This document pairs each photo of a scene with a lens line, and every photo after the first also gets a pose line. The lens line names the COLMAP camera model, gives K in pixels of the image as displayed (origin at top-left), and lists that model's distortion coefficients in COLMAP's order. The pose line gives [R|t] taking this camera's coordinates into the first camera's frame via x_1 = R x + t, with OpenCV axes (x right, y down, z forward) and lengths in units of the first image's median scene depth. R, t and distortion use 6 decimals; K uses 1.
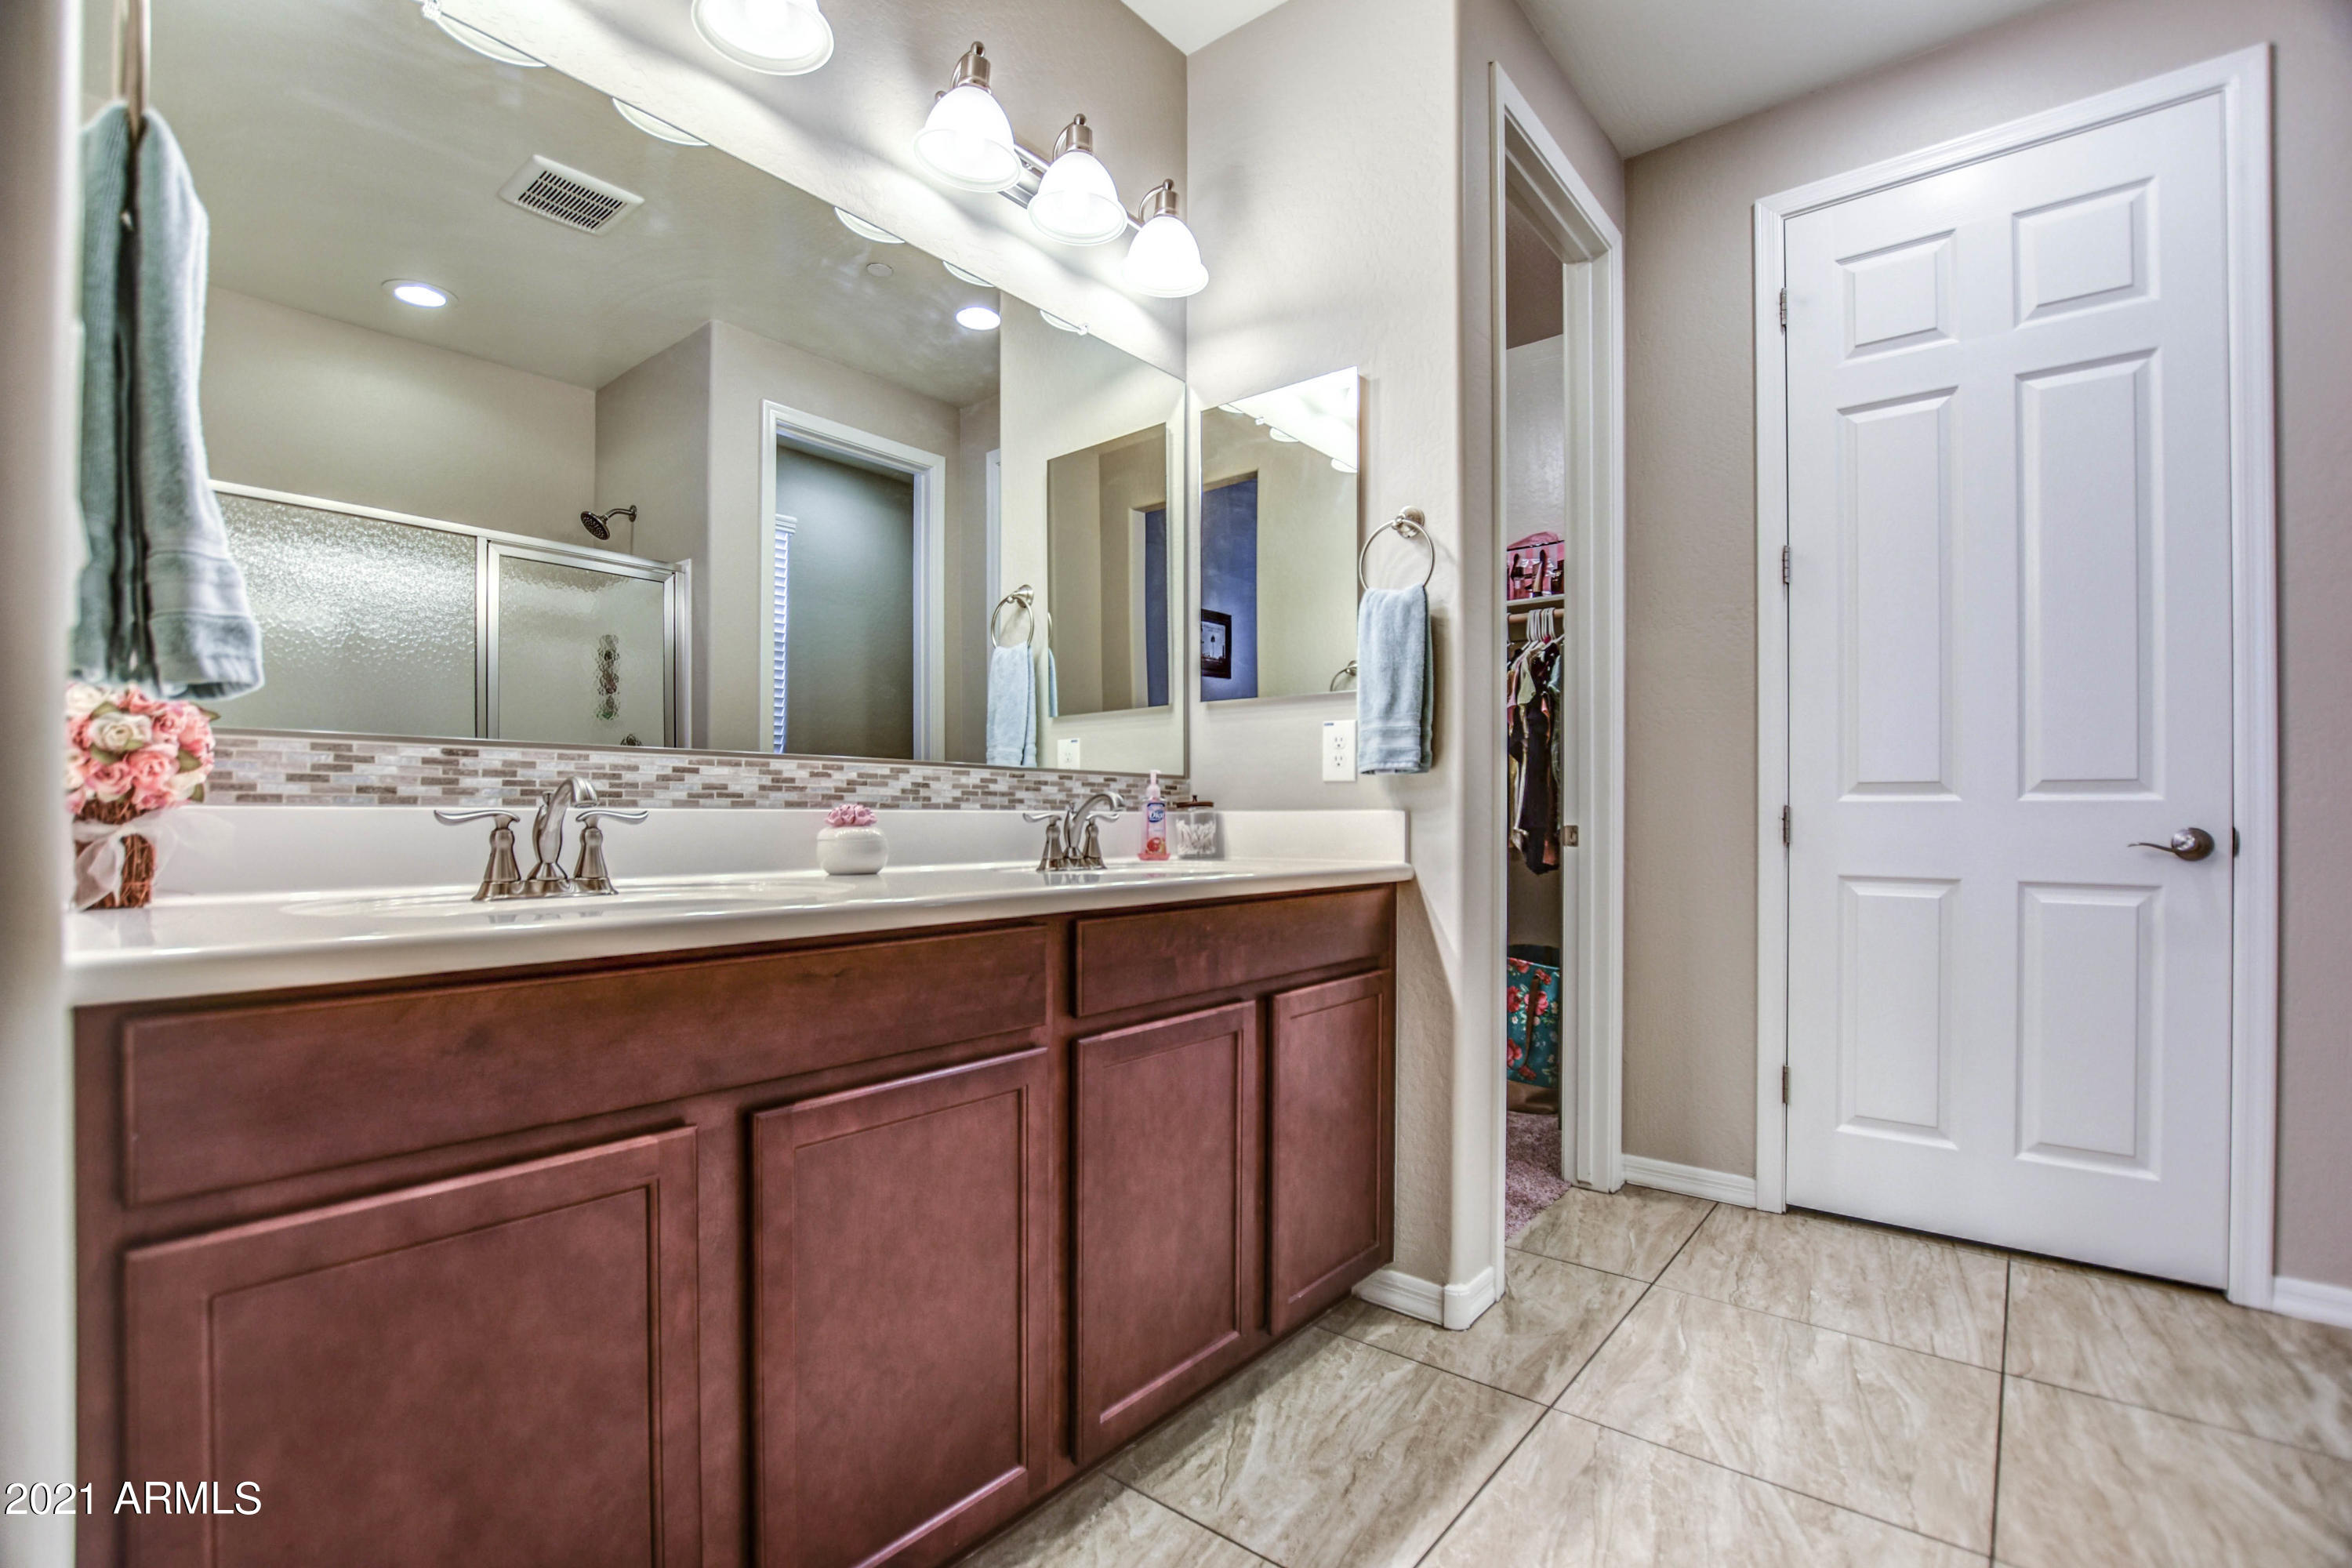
lens RADIAL K [[1066.1, 0, 1176.0], [0, 1066.1, 784.0], [0, 0, 1]] dist [-0.027537, 0.001088]
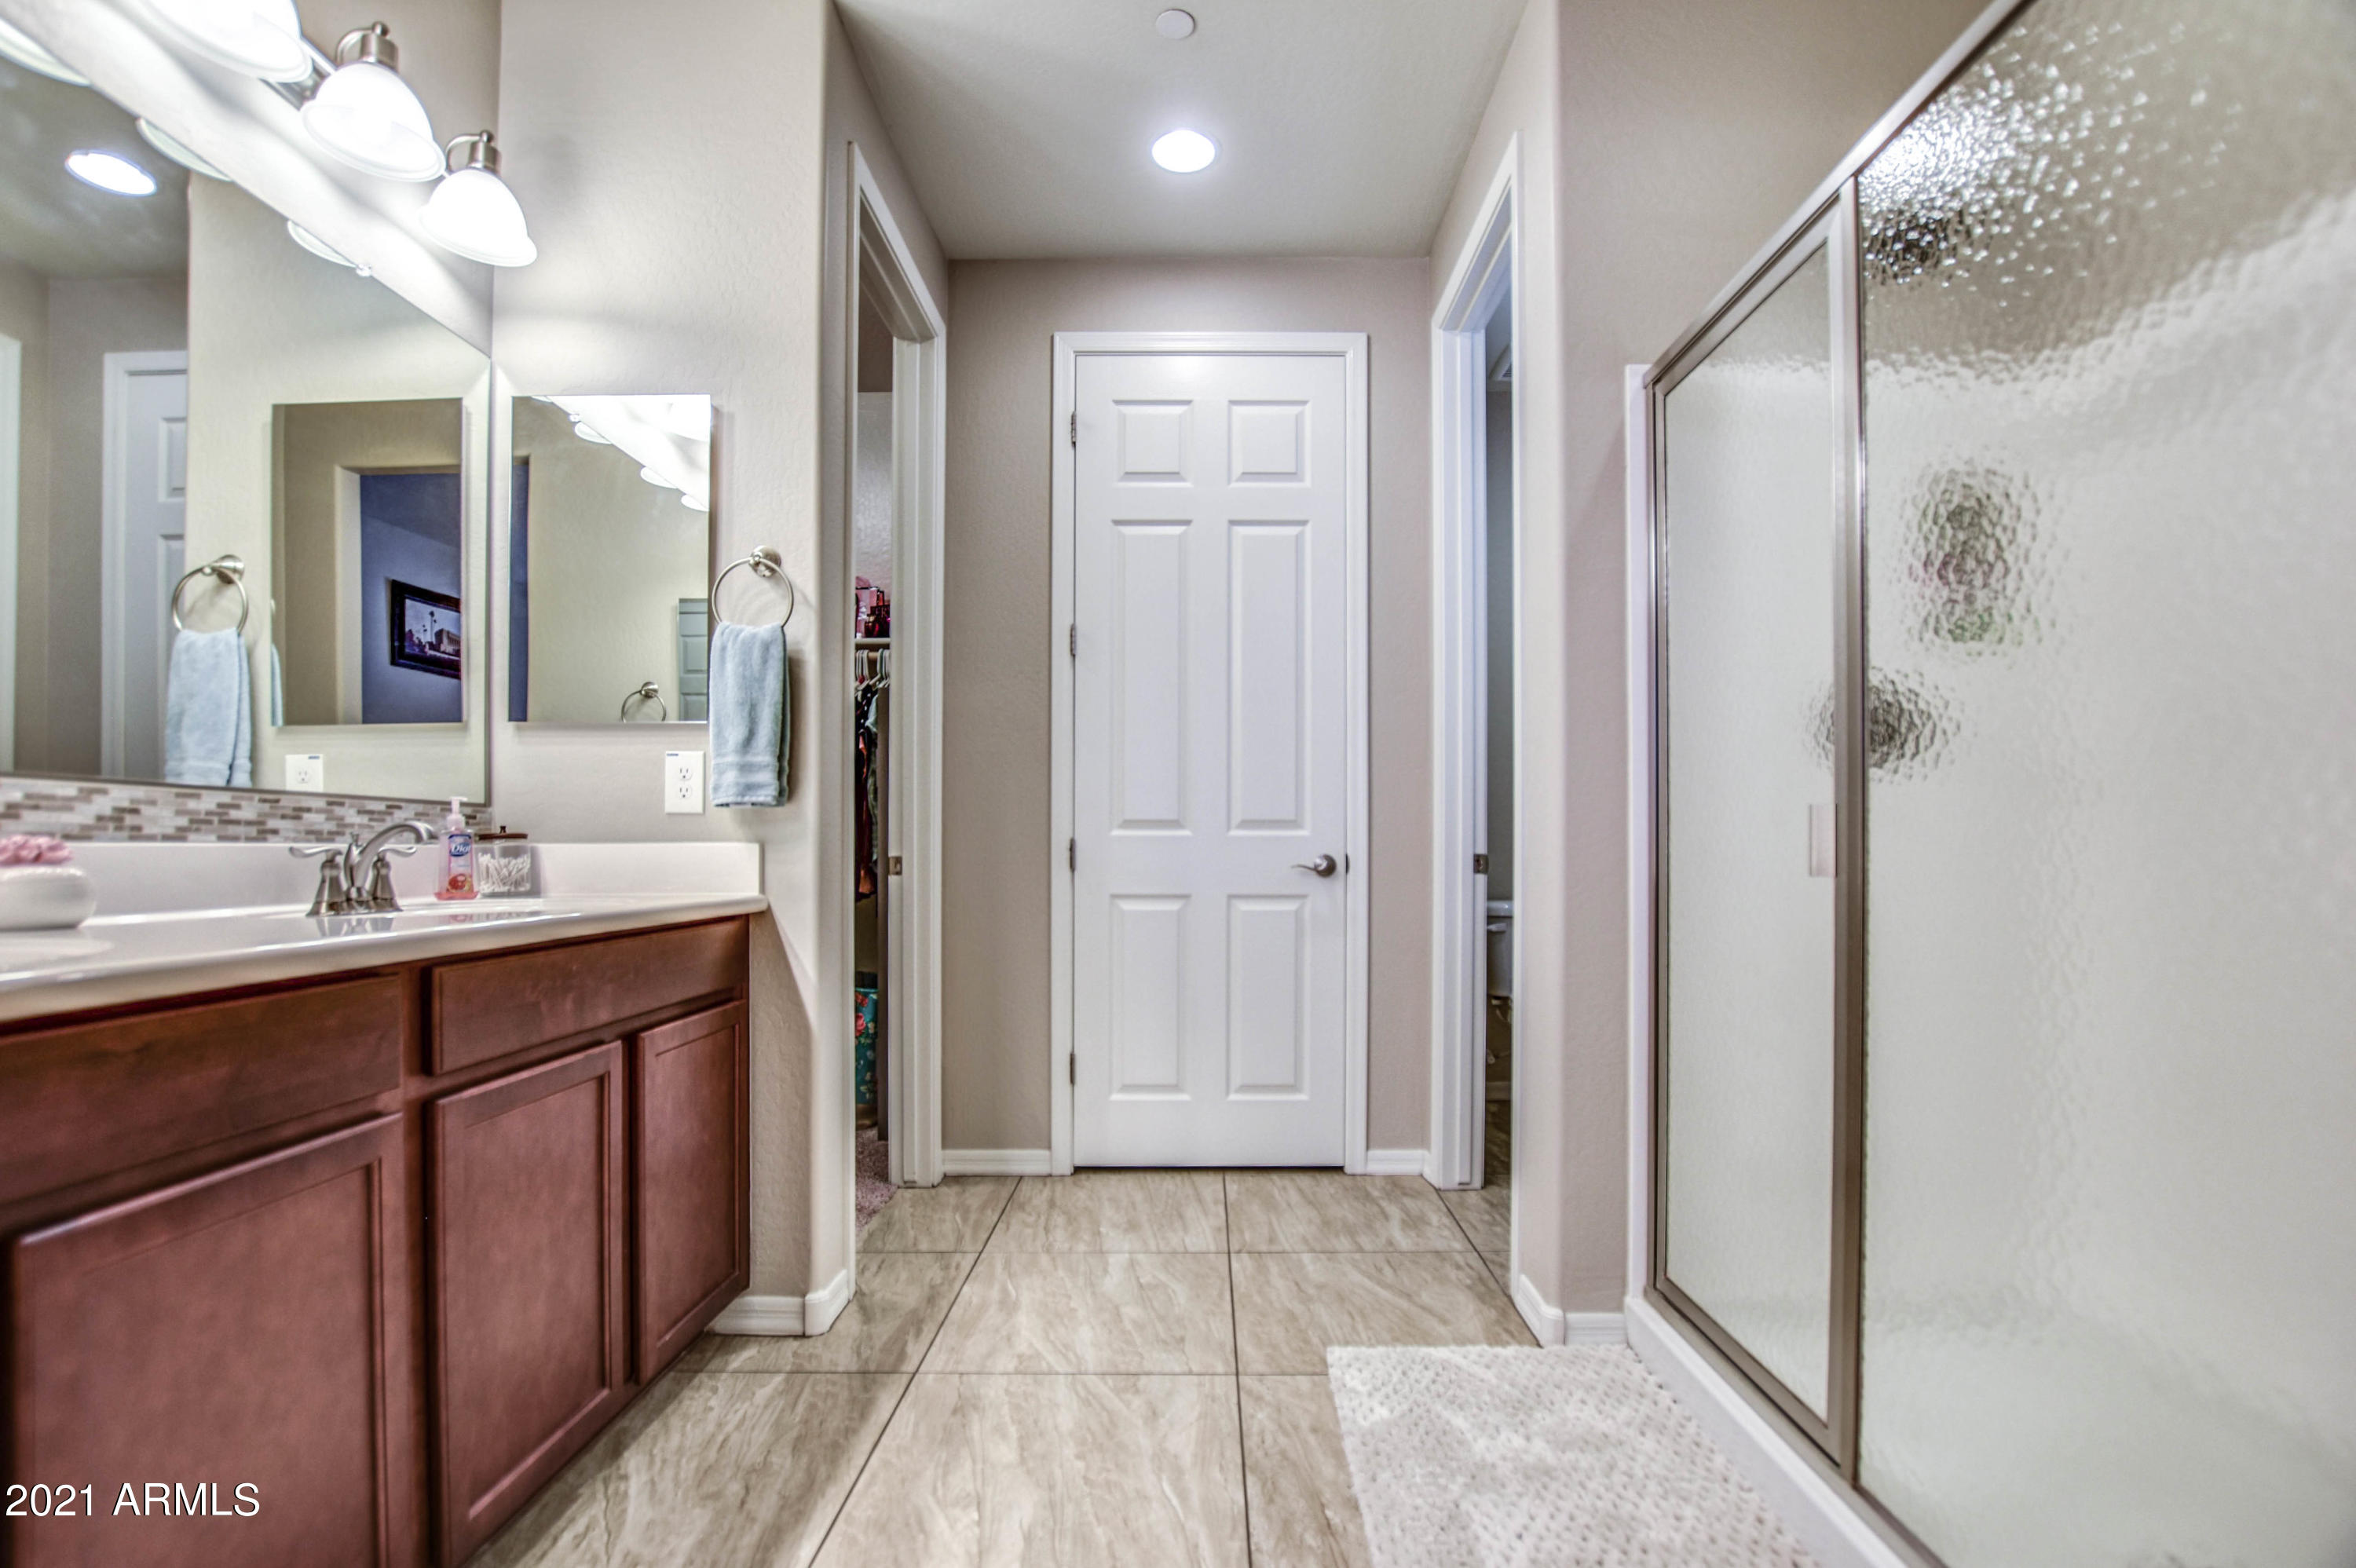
lens RADIAL K [[1067.8, 0, 1178.0], [0, 1067.8, 784.0], [0, 0, 1]] dist [-0.027537, 0.001088]
pose [[0.789713, 0.031456, 0.612670, -0.108924], [-0.014241, 0.999355, -0.032953, -0.004453], [-0.613312, 0.017298, 0.789651, -0.062871]]
